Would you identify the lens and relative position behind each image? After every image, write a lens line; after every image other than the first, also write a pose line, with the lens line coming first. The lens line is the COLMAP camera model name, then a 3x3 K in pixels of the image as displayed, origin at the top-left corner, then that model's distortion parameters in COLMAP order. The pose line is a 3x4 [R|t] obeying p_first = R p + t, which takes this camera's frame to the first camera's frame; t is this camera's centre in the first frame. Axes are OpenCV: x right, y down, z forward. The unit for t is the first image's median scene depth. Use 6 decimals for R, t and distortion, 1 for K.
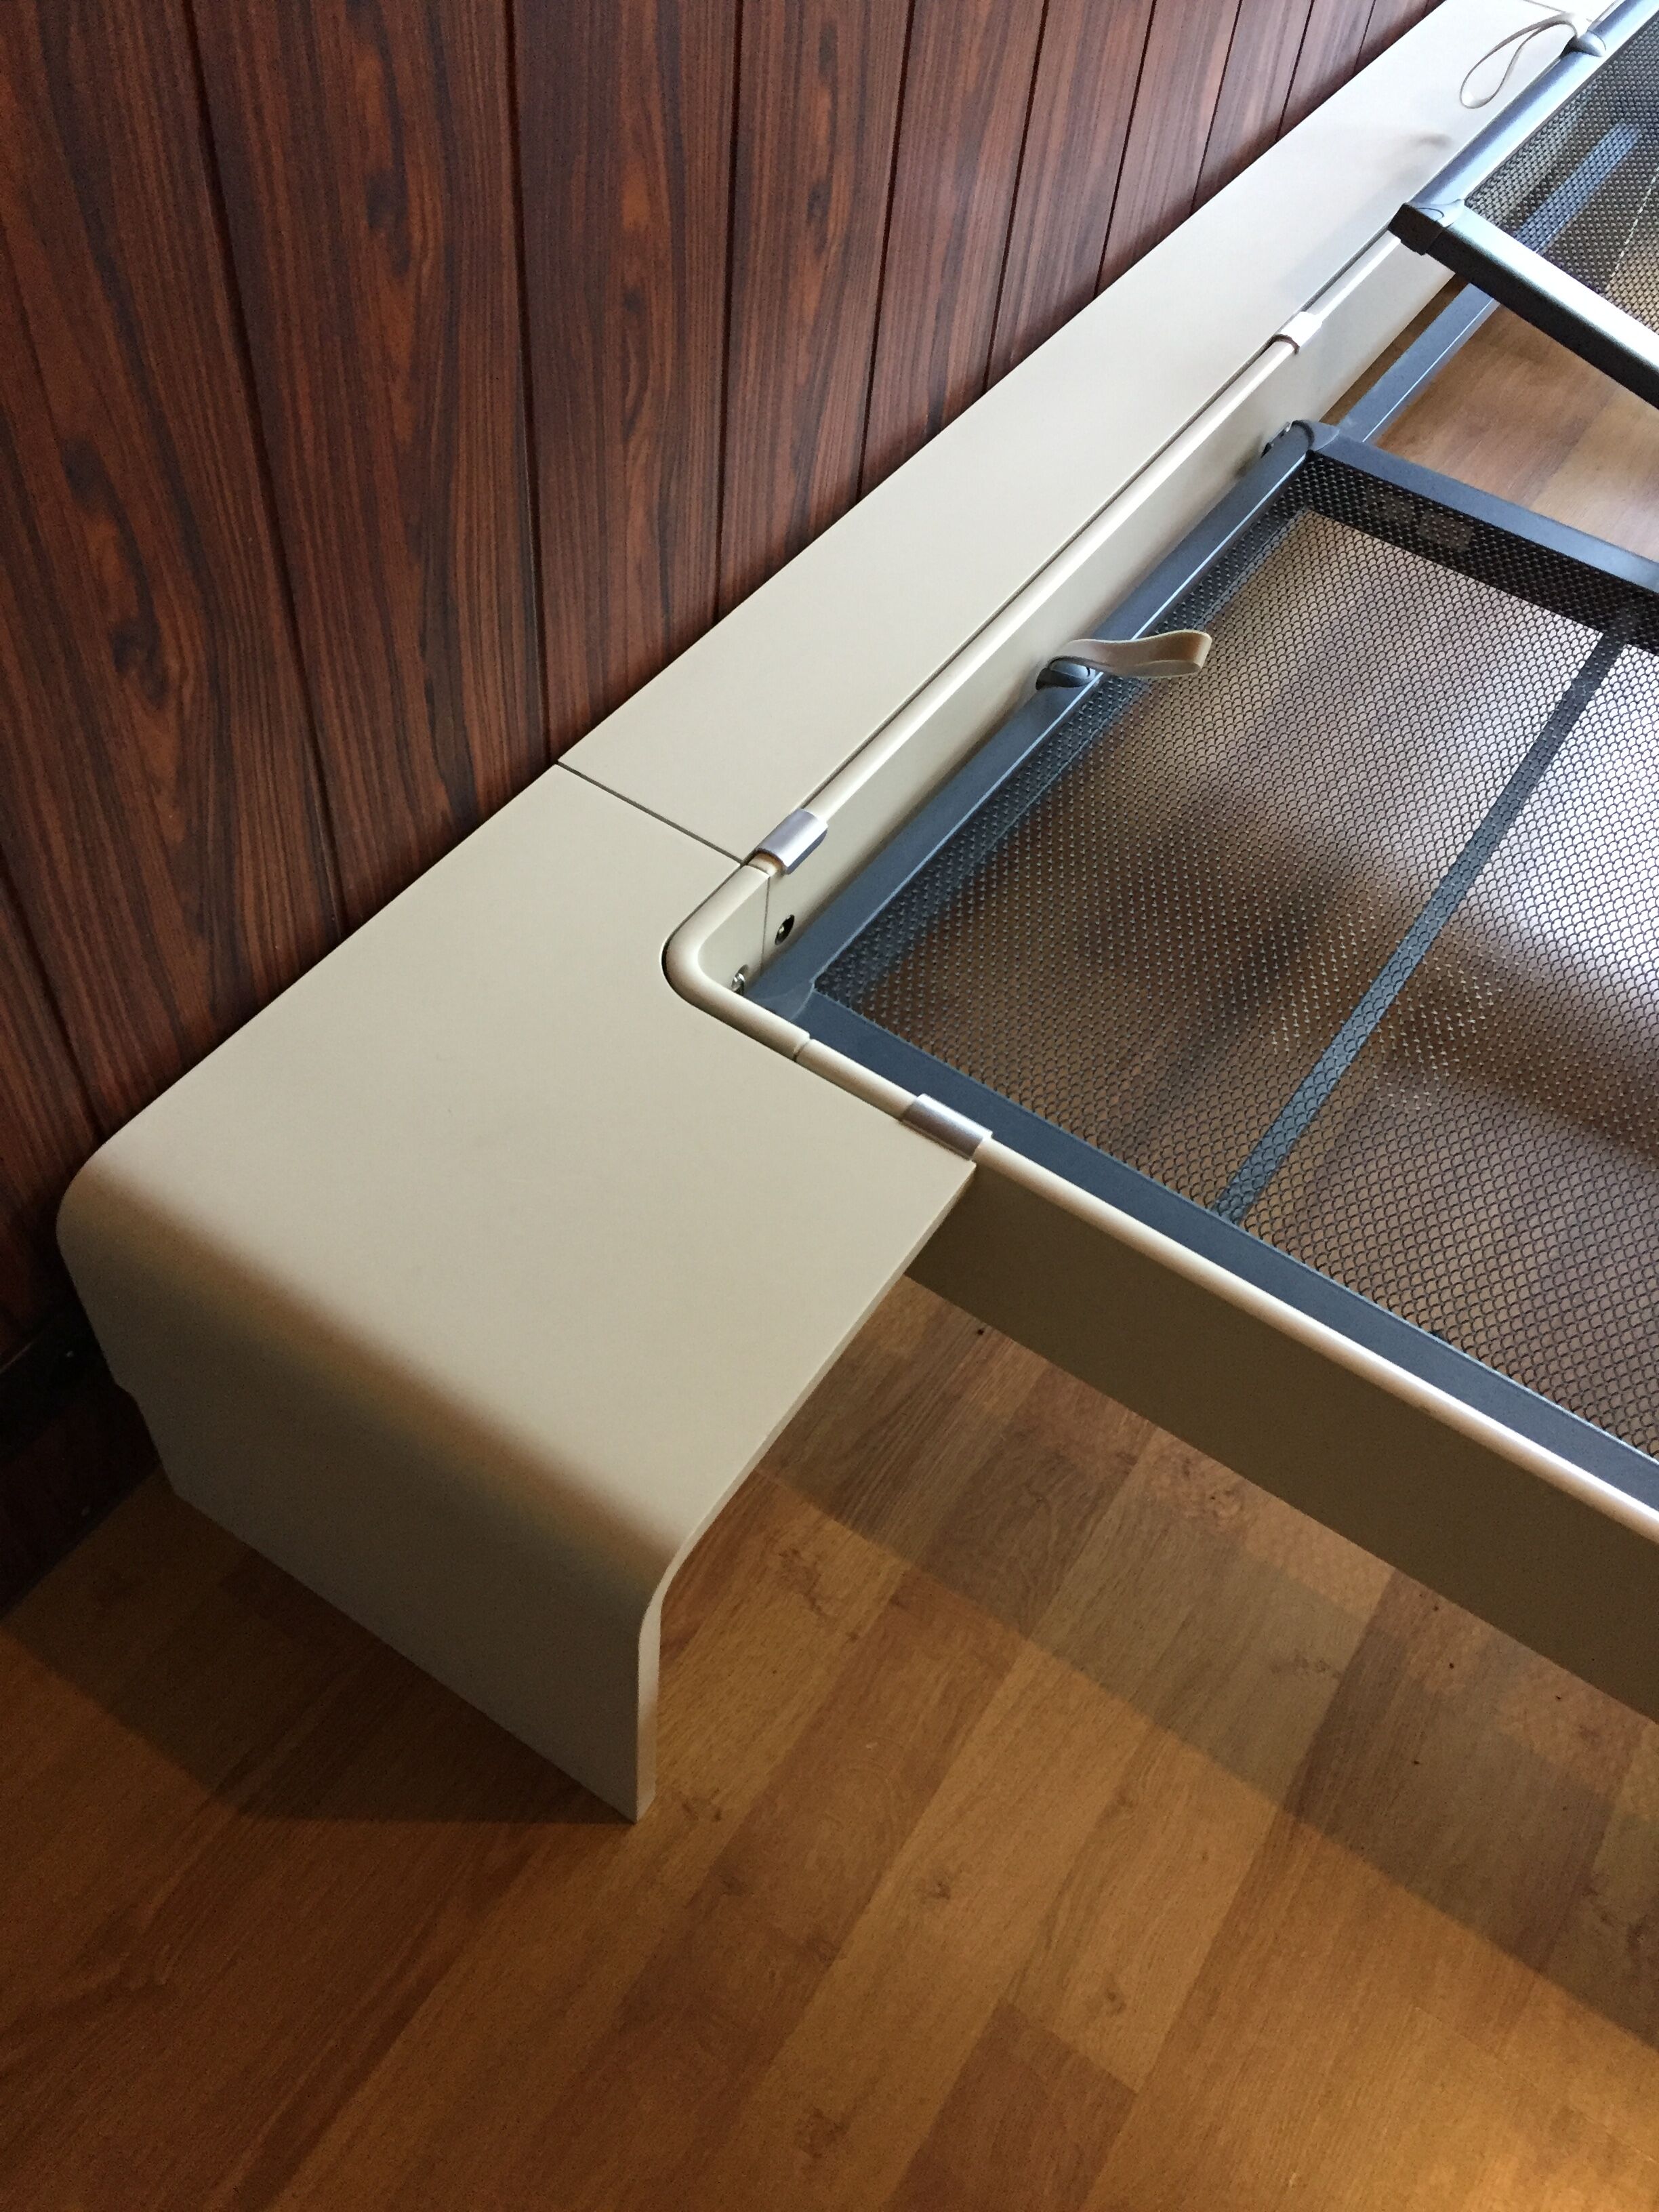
lens RADIAL K [[1899.9, 0, 829.5], [0, 1899.9, 1106.0], [0, 0, 1]] dist [0.071026, -0.105734]
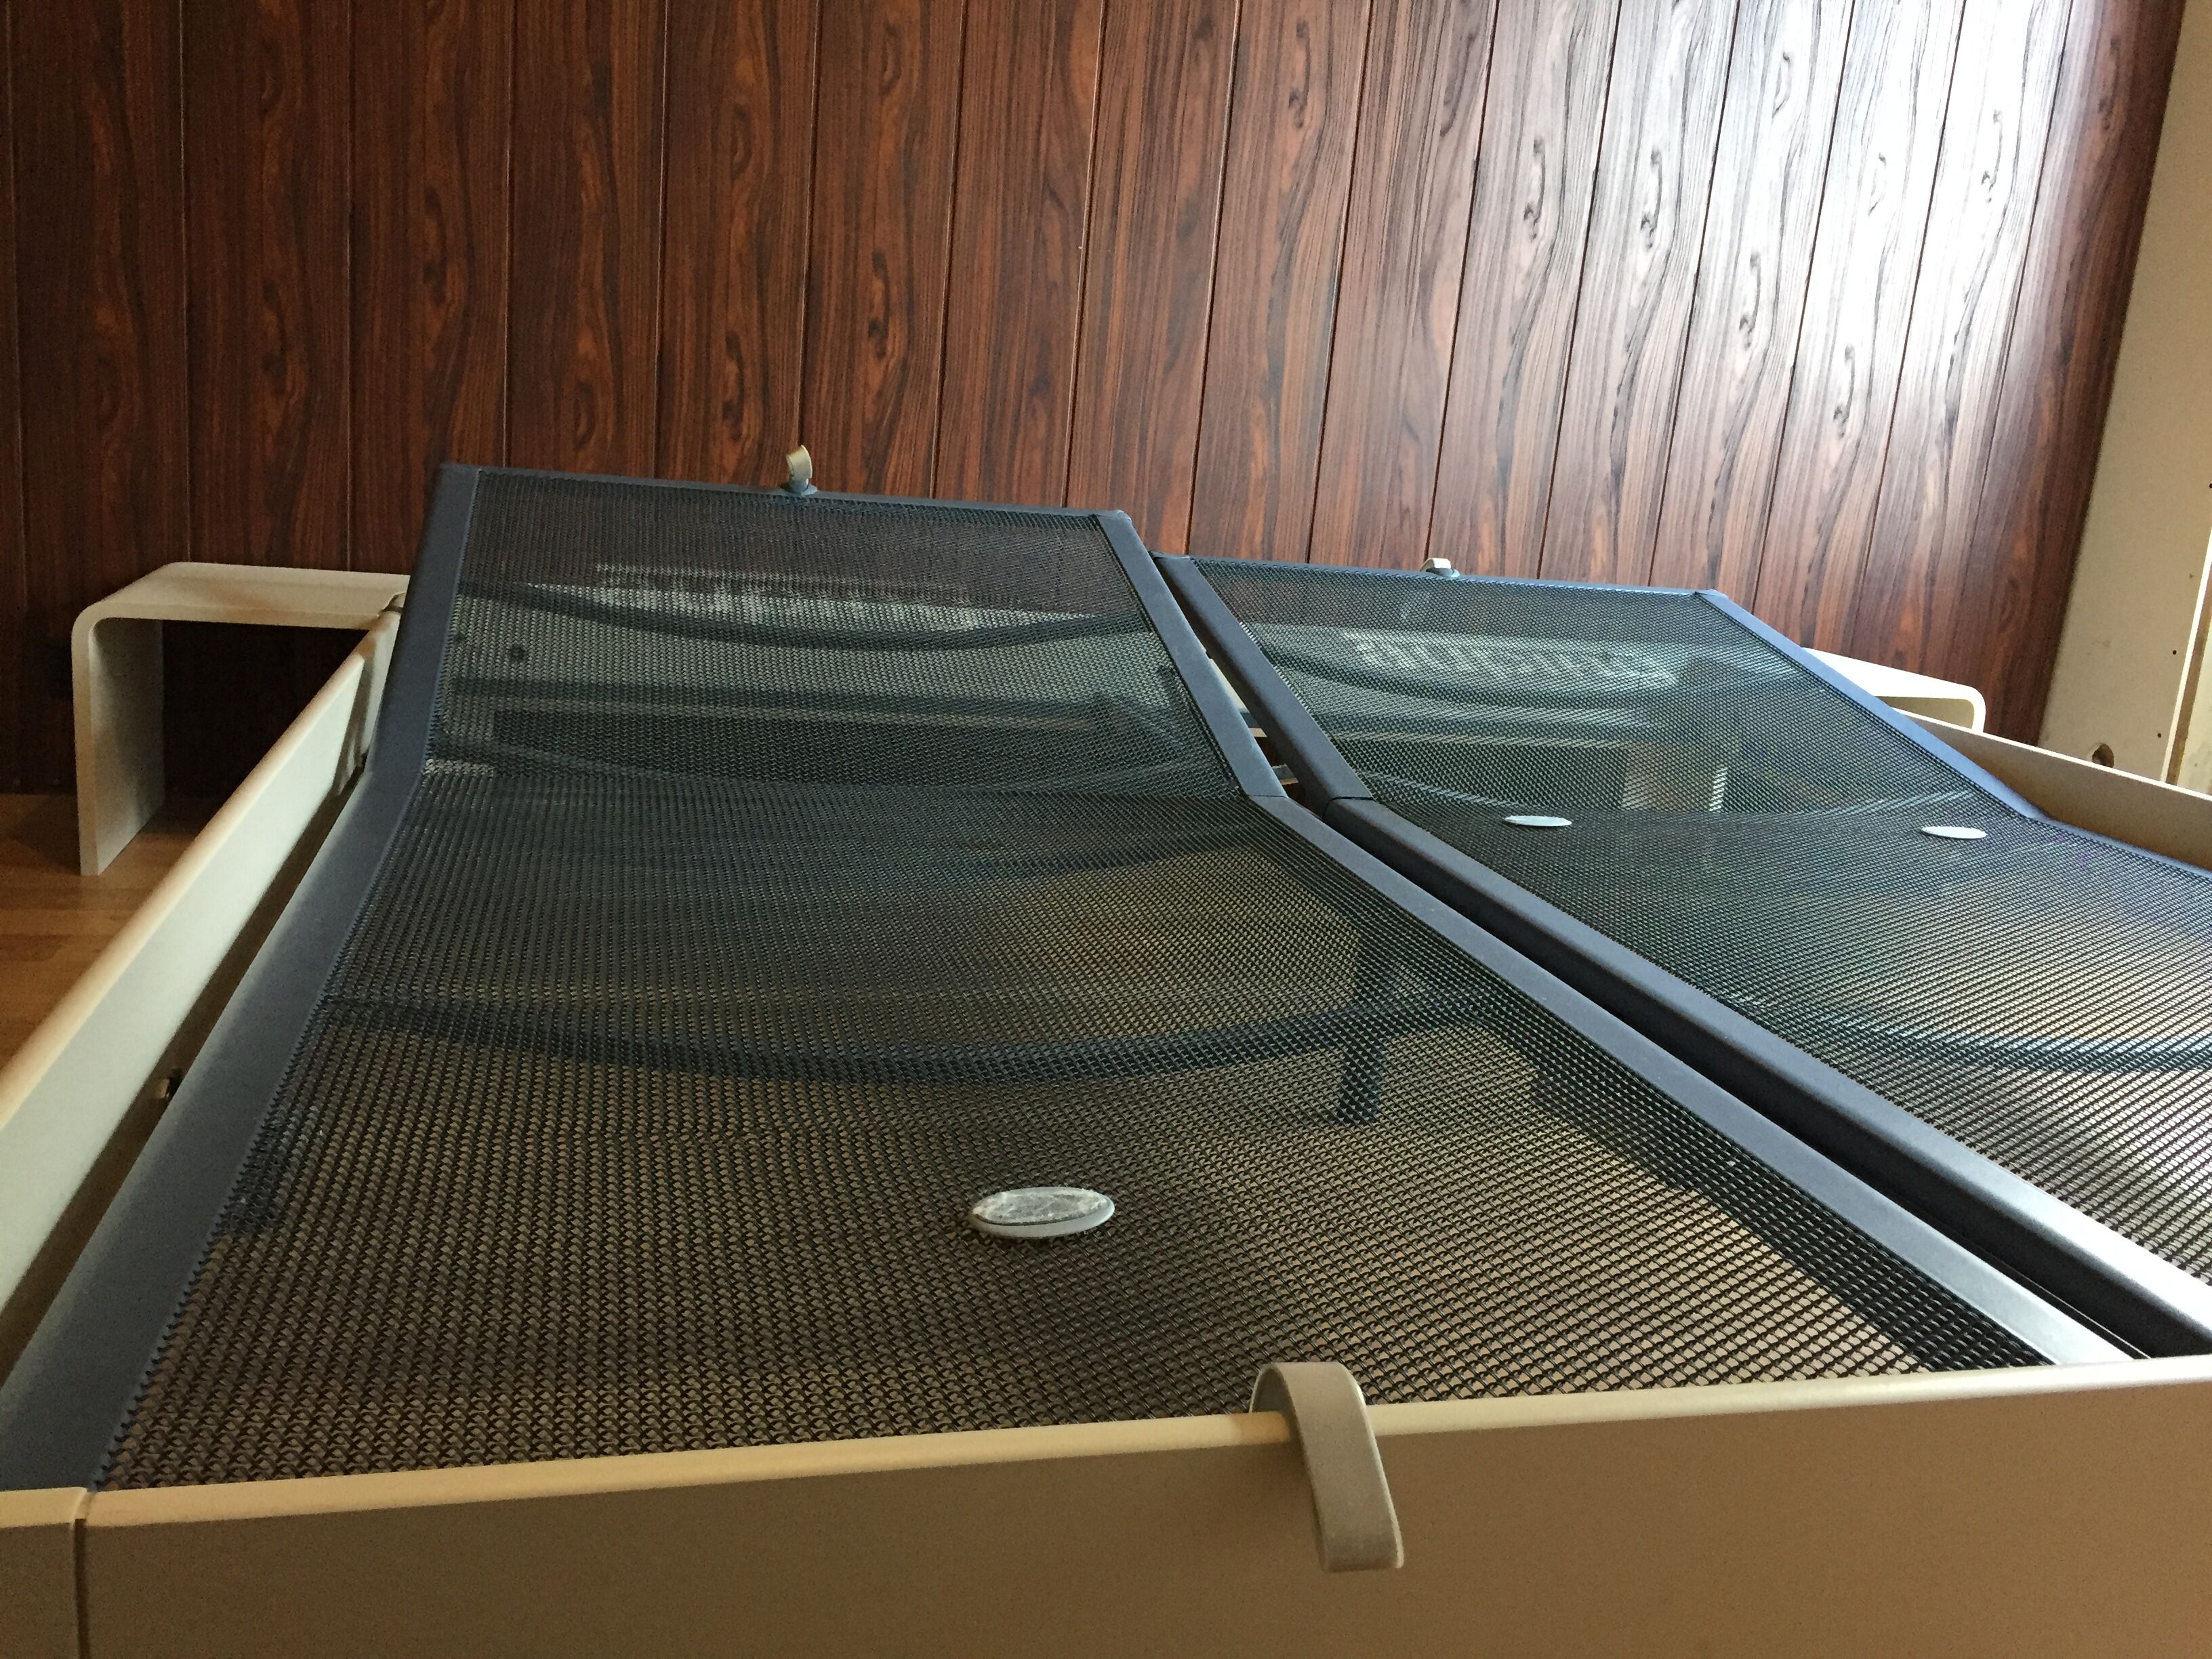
lens RADIAL K [[1899.9, 0, 1106.0], [0, 1899.9, 829.5], [0, 0, 1]] dist [0.071026, -0.105734]
pose [[0.740907, 0.129641, -0.658977, 1.927895], [-0.540794, 0.696981, -0.470913, 0.697159], [0.398245, 0.705273, 0.586507, 0.247161]]
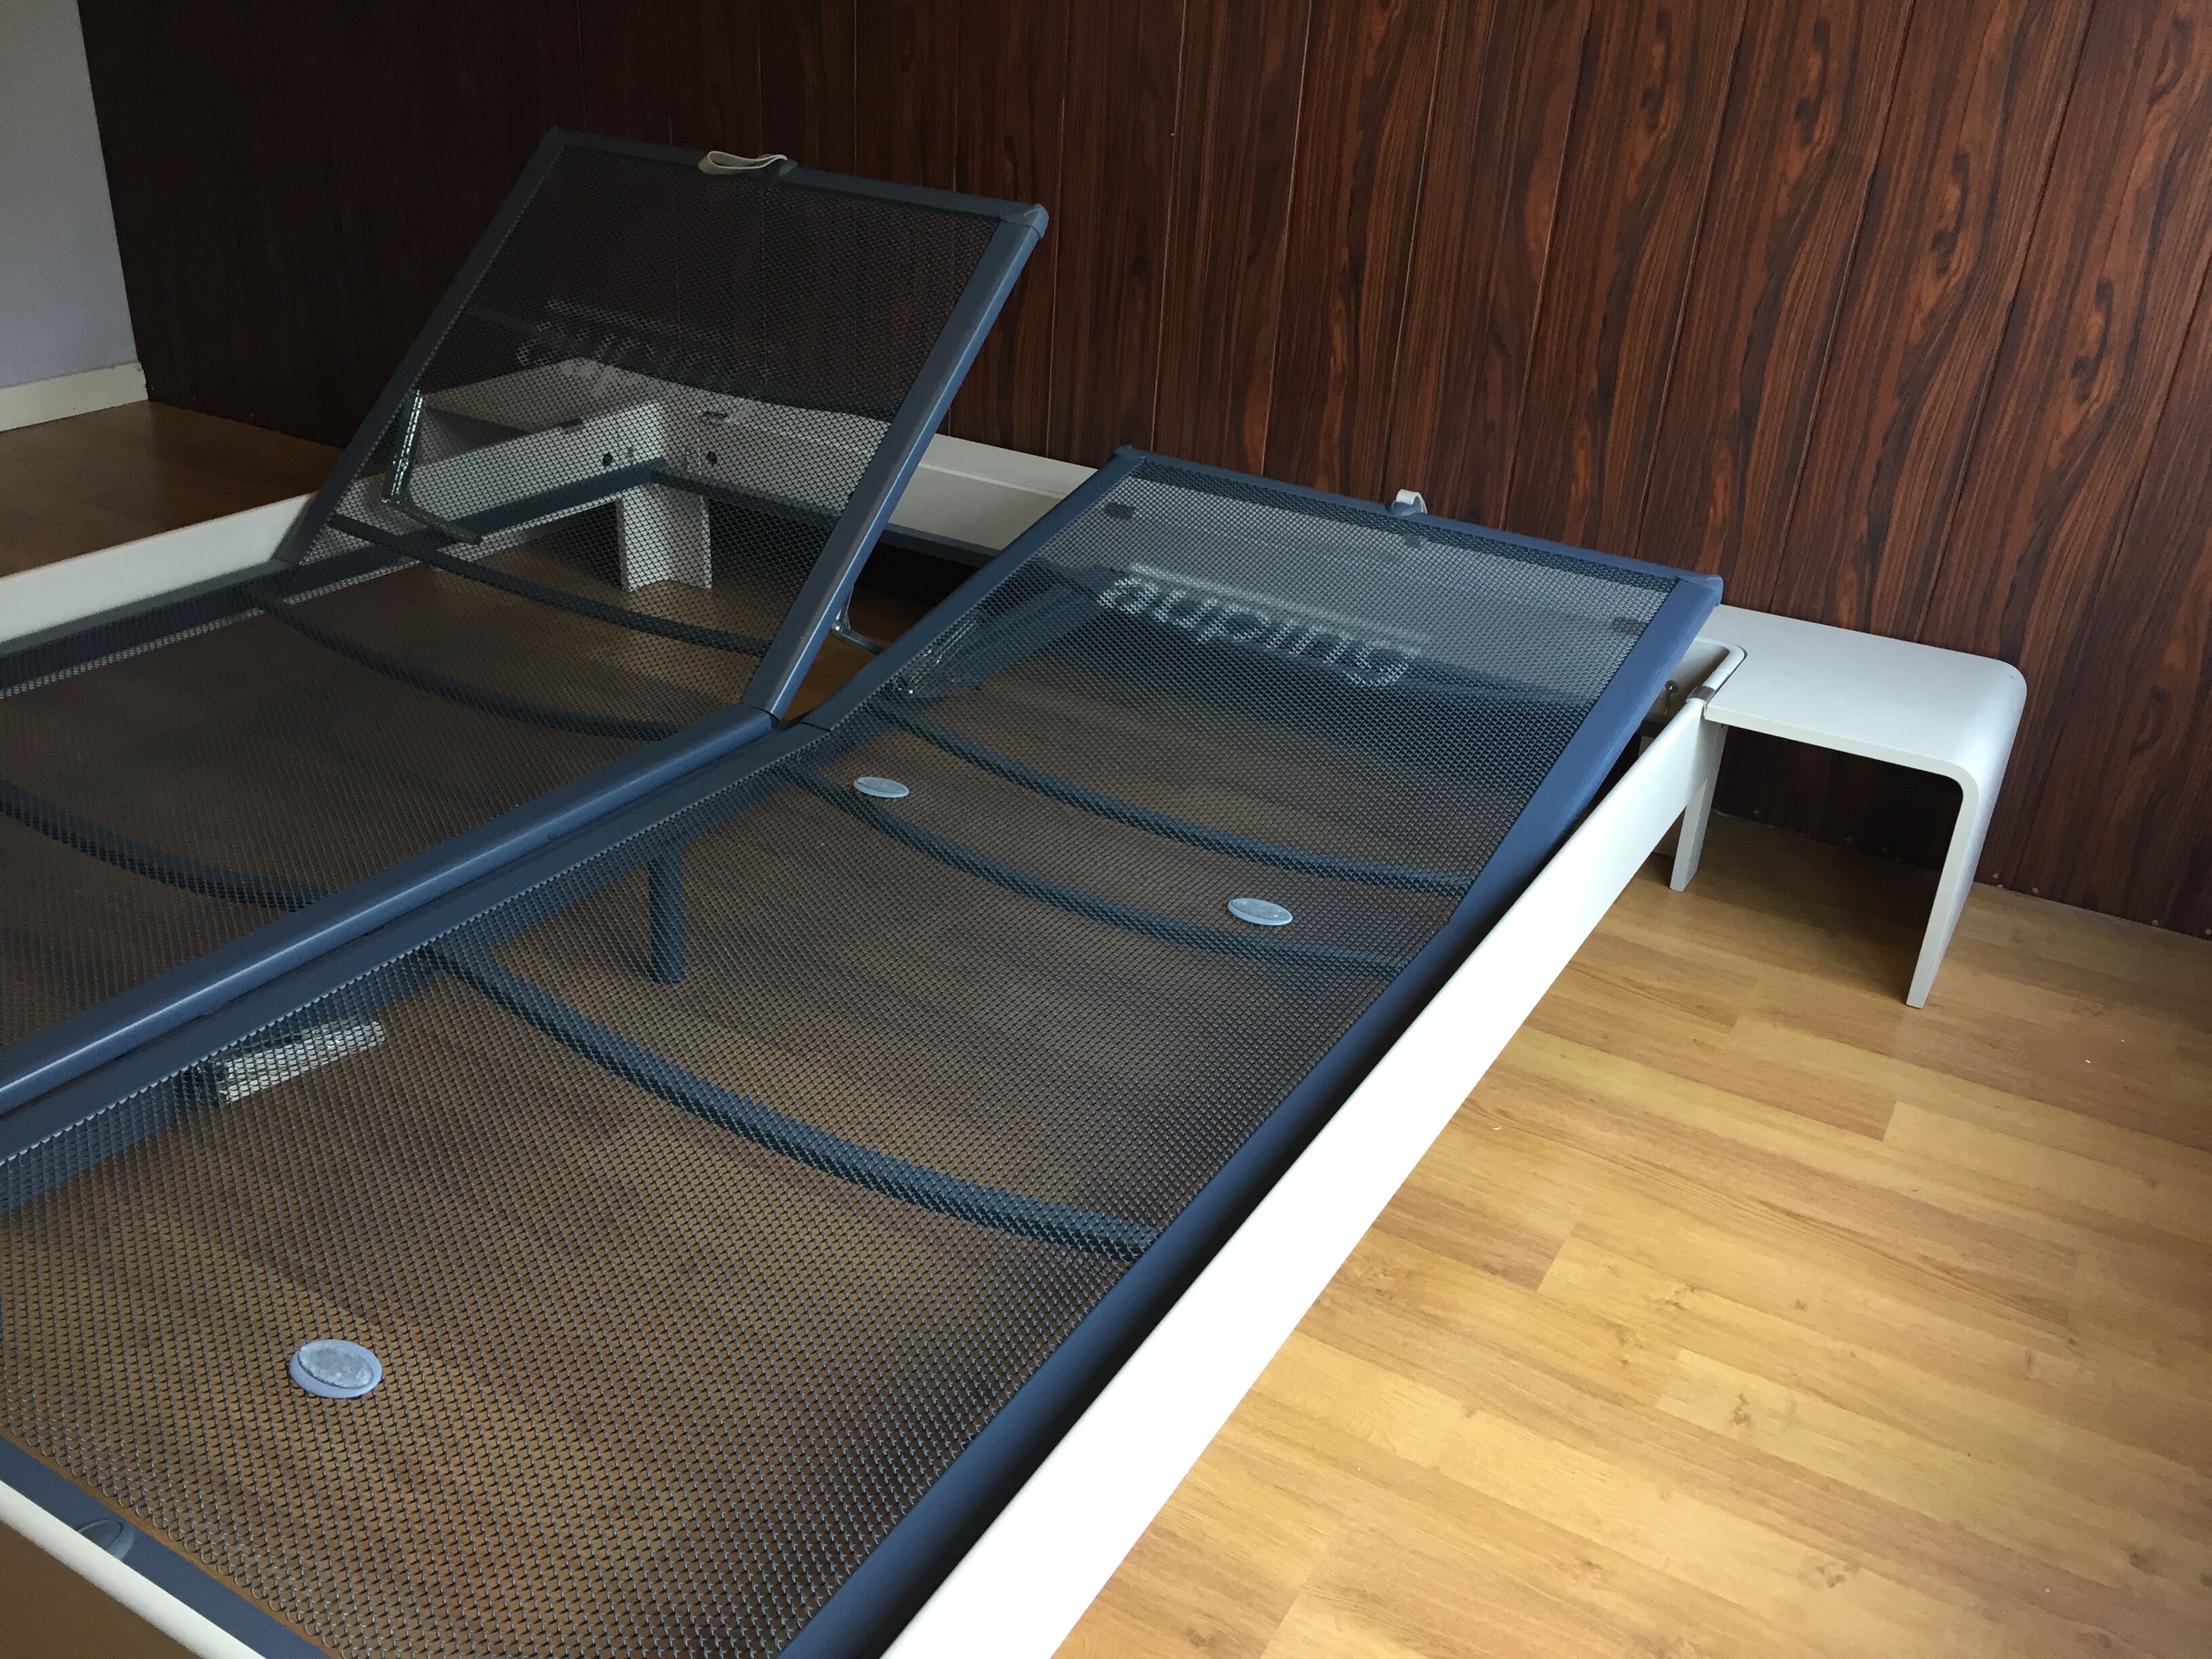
lens RADIAL K [[1907.7, 0, 1097.9], [0, 1907.7, 807.8], [0, 0, 1]] dist [0.081817, -0.116108]
pose [[0.051380, 0.373282, -0.926294, 2.866855], [-0.813637, 0.553482, 0.177913, -0.793016], [0.579099, 0.744526, 0.332153, 0.884028]]
